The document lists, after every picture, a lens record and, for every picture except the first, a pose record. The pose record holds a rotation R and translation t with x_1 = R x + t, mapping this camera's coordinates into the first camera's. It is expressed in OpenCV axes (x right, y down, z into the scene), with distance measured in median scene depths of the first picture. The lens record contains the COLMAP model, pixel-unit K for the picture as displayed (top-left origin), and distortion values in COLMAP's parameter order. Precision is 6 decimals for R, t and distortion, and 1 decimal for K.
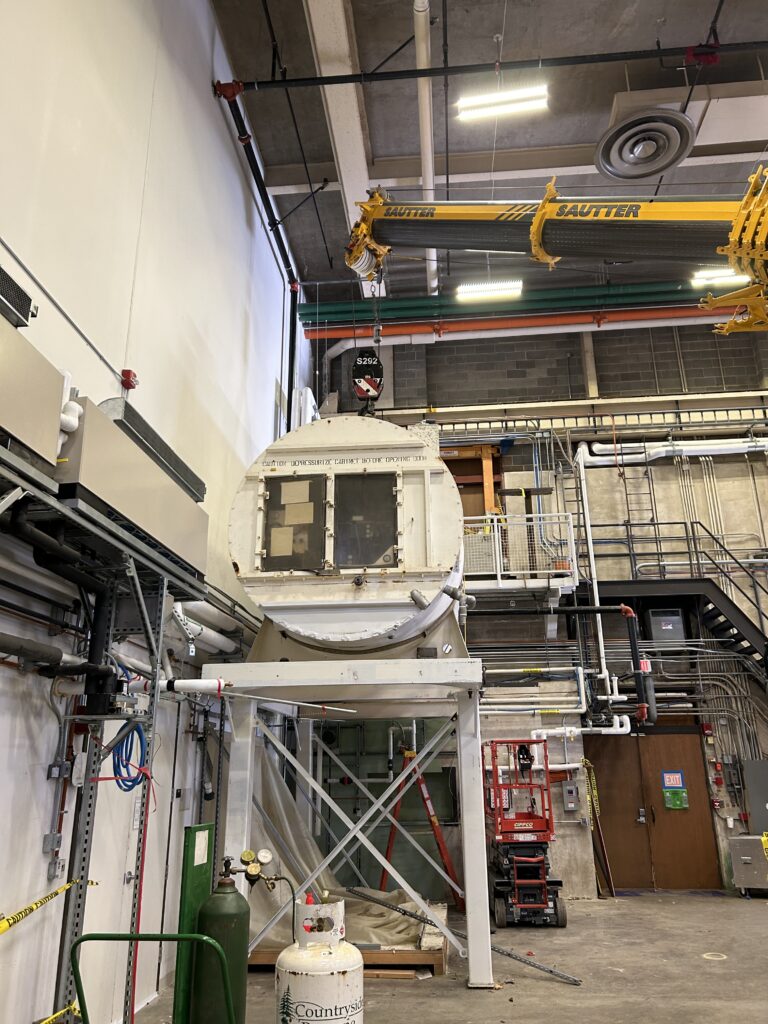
lens RADIAL K [[787.7, 0, 384.0], [0, 787.7, 512.0], [0, 0, 1]] dist [0.007862, 0.004594]
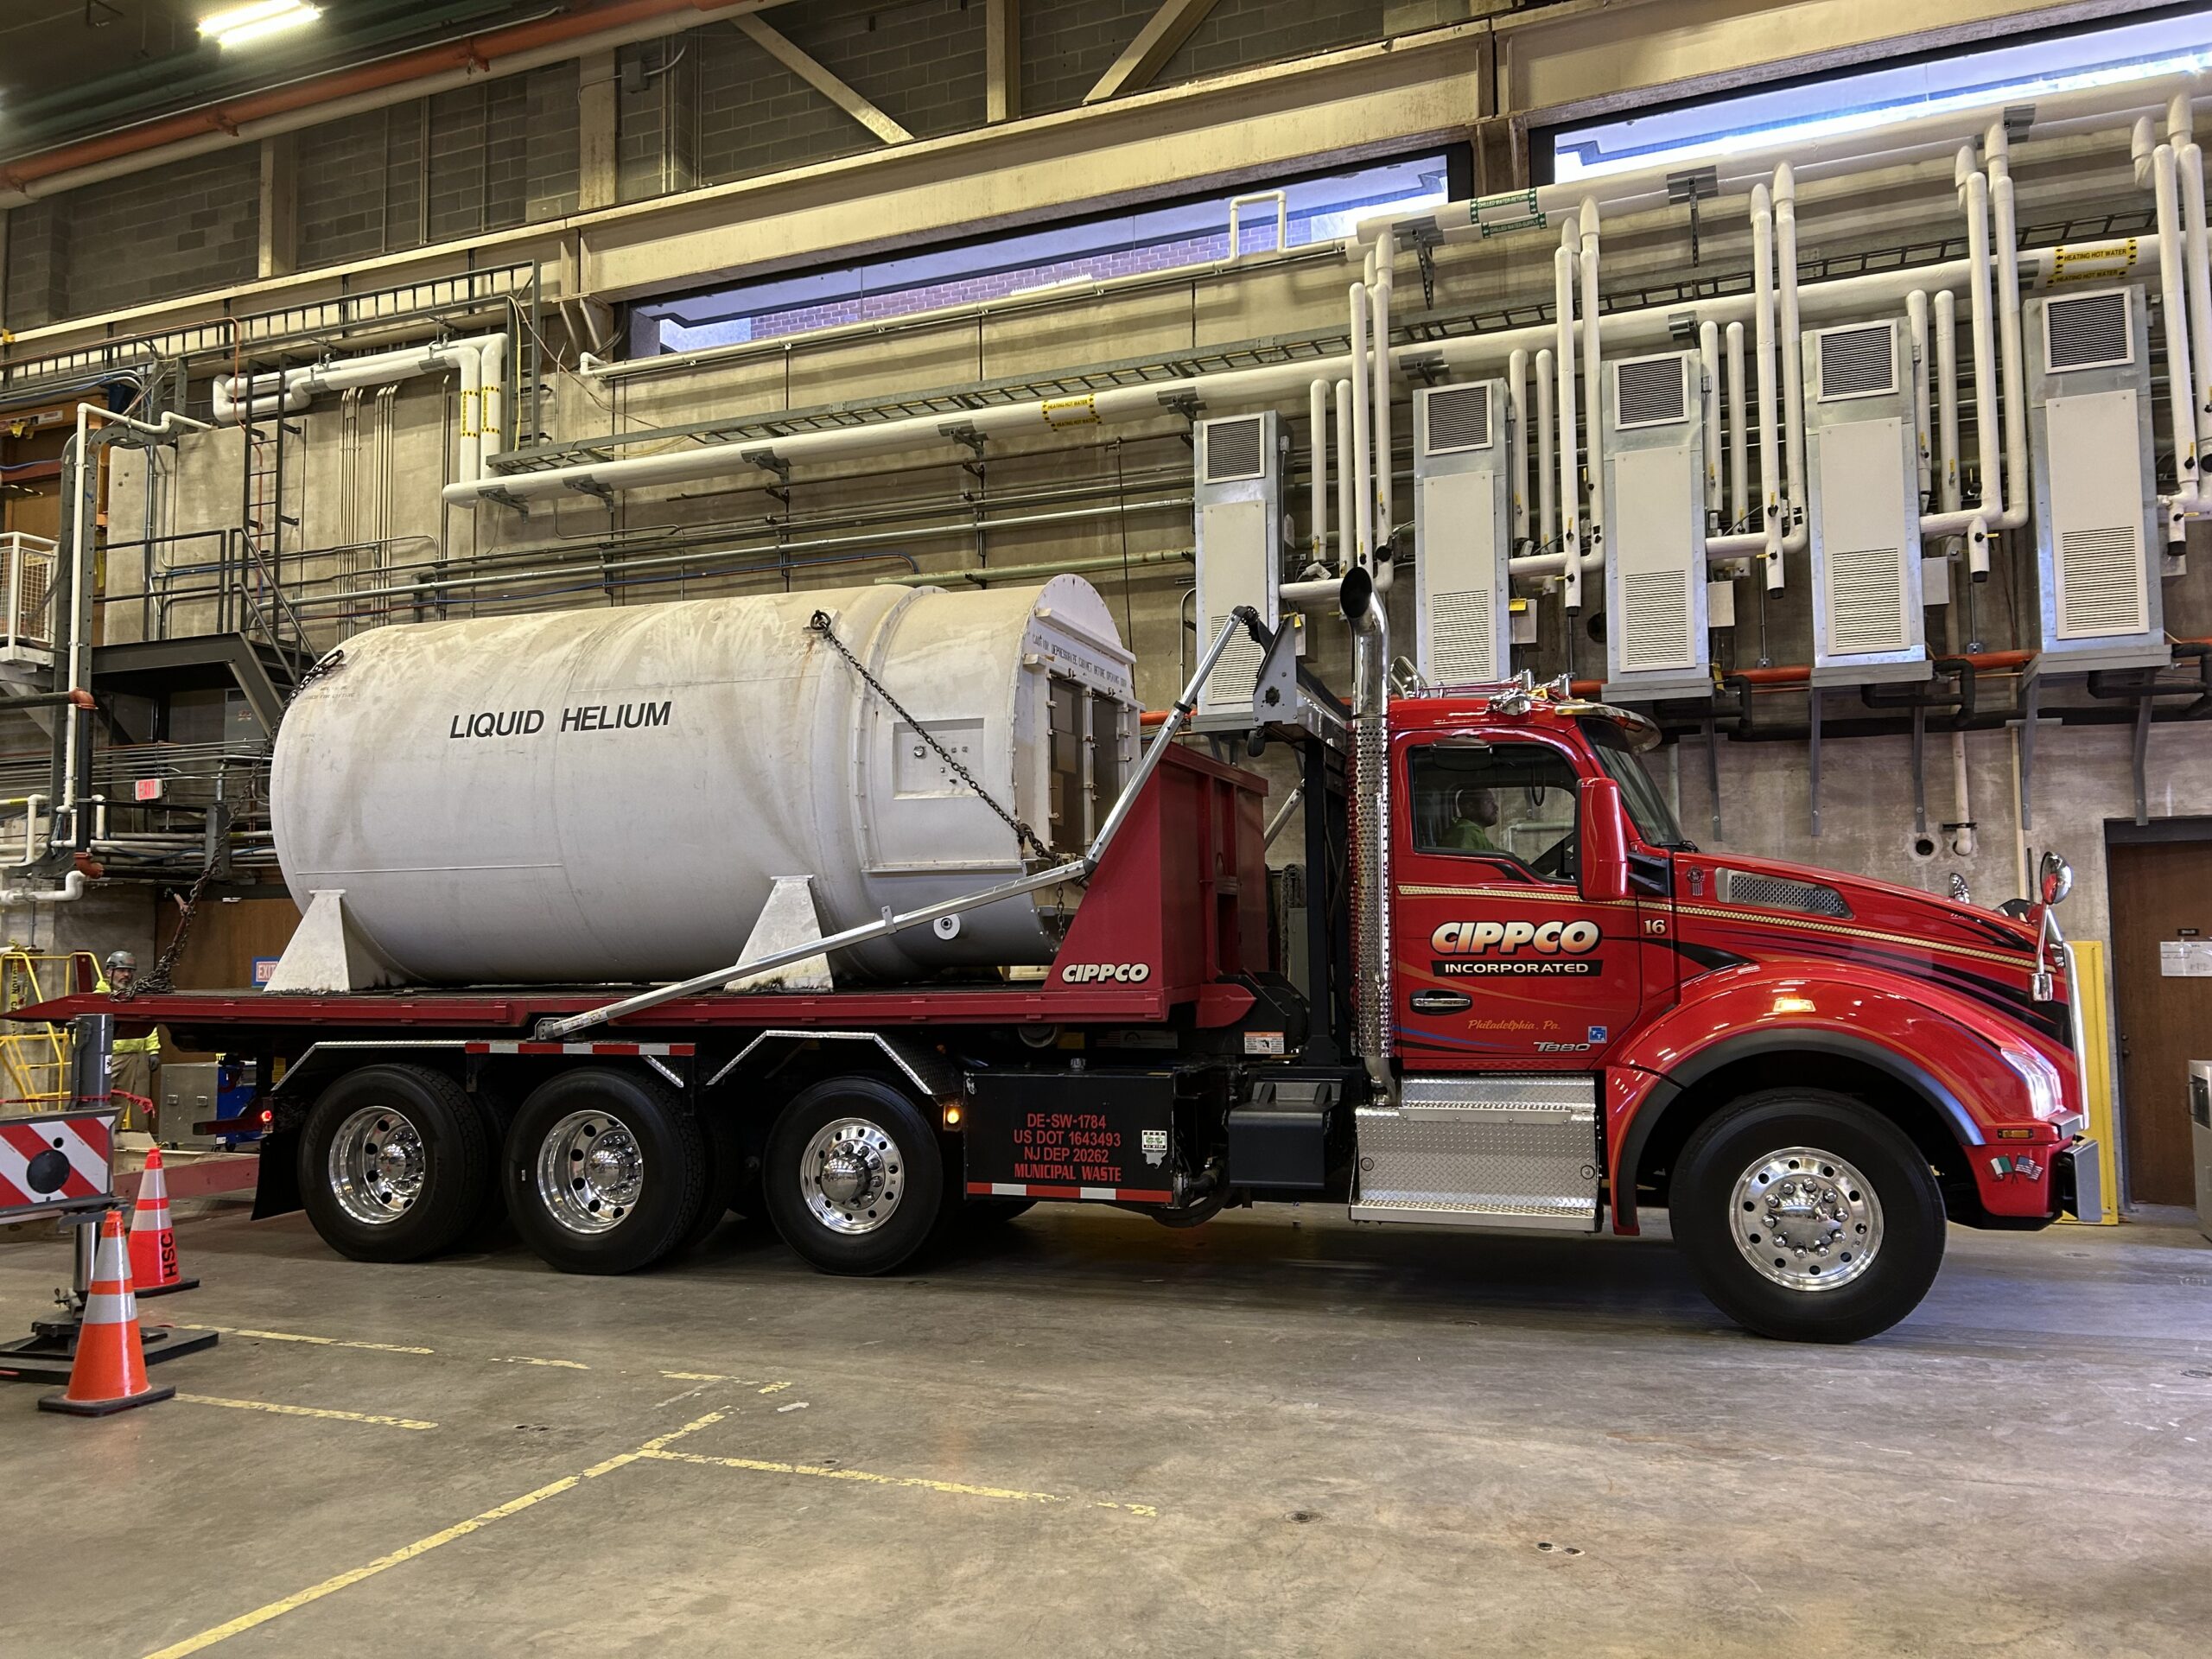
lens RADIAL K [[1673.6, 0, 1195.5], [0, 1673.6, 871.6], [0, 0, 1]] dist [0.010263, 0.006278]
pose [[0.959986, -0.013030, -0.279744, 1.239157], [0.088753, 0.961580, 0.259782, -0.002567], [0.265611, -0.274215, 0.924260, 0.022043]]
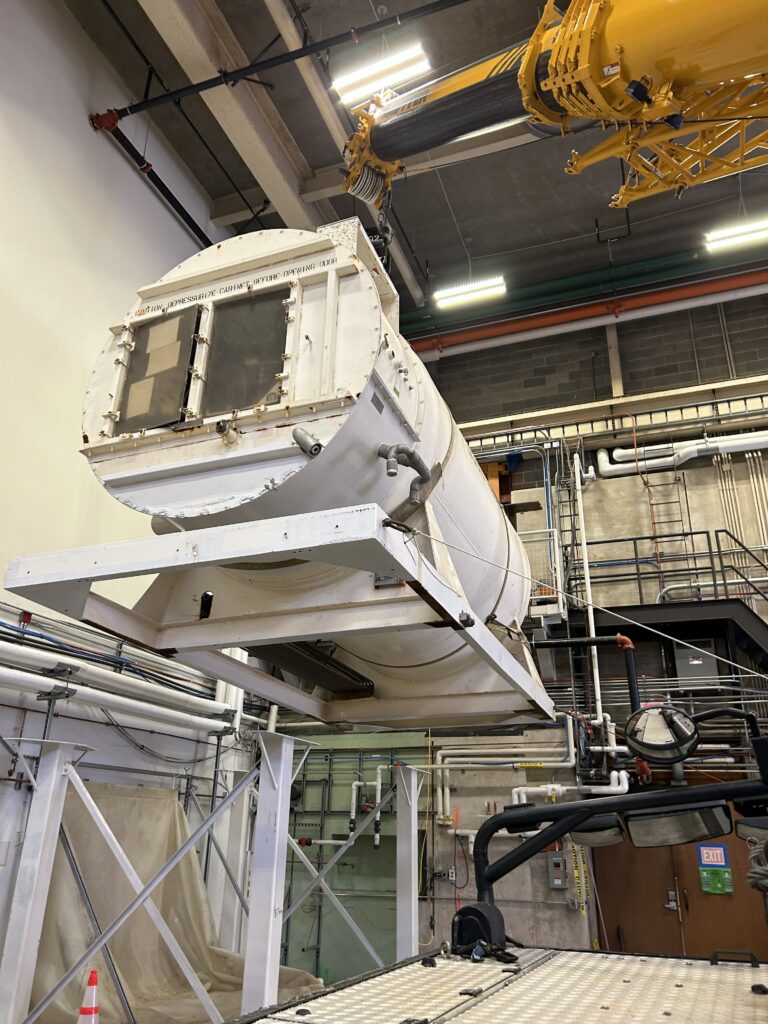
lens RADIAL K [[787.7, 0, 384.0], [0, 787.7, 512.0], [0, 0, 1]] dist [0.007862, 0.004594]
pose [[0.963827, -0.072584, -0.256453, 0.245041], [0.054137, 0.995460, -0.078282, 0.035236], [0.260971, 0.061567, 0.963381, 0.112513]]
